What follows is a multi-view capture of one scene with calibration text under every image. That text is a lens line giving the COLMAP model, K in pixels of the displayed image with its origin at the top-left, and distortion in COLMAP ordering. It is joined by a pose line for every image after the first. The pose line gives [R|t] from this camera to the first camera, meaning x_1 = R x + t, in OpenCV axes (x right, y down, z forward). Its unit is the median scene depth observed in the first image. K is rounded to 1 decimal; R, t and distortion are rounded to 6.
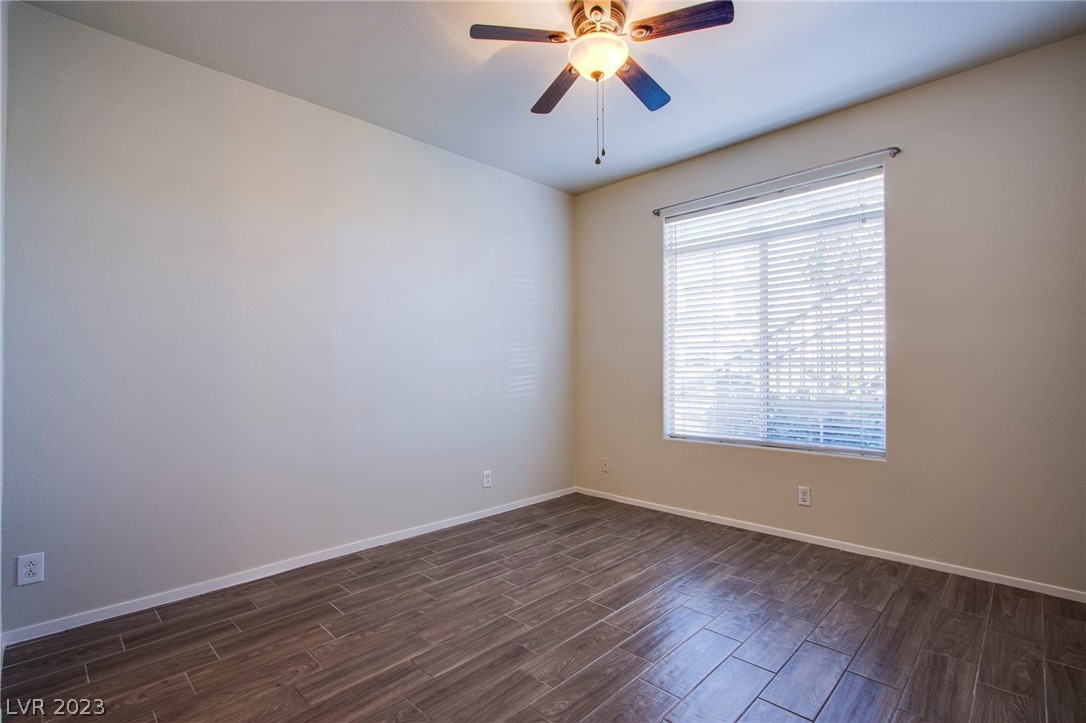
lens RADIAL K [[507.5, 0, 544.2], [0, 507.5, 366.0], [0, 0, 1]] dist [-0.017988, 0.002648]
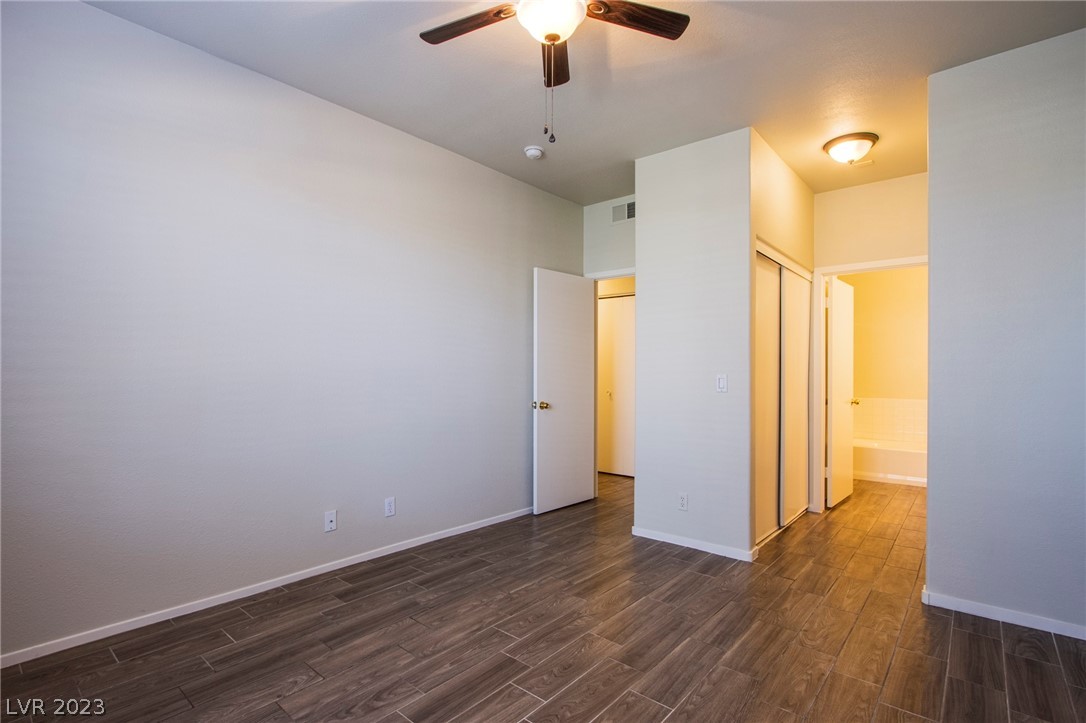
lens RADIAL K [[507.5, 0, 542.5], [0, 507.5, 367.2], [0, 0, 1]] dist [-0.017988, 0.002648]
pose [[-0.997879, -0.002730, -0.065036, 0.188212], [-0.001535, 0.999829, -0.018420, -0.003164], [0.065075, -0.018281, -0.997713, 1.961322]]
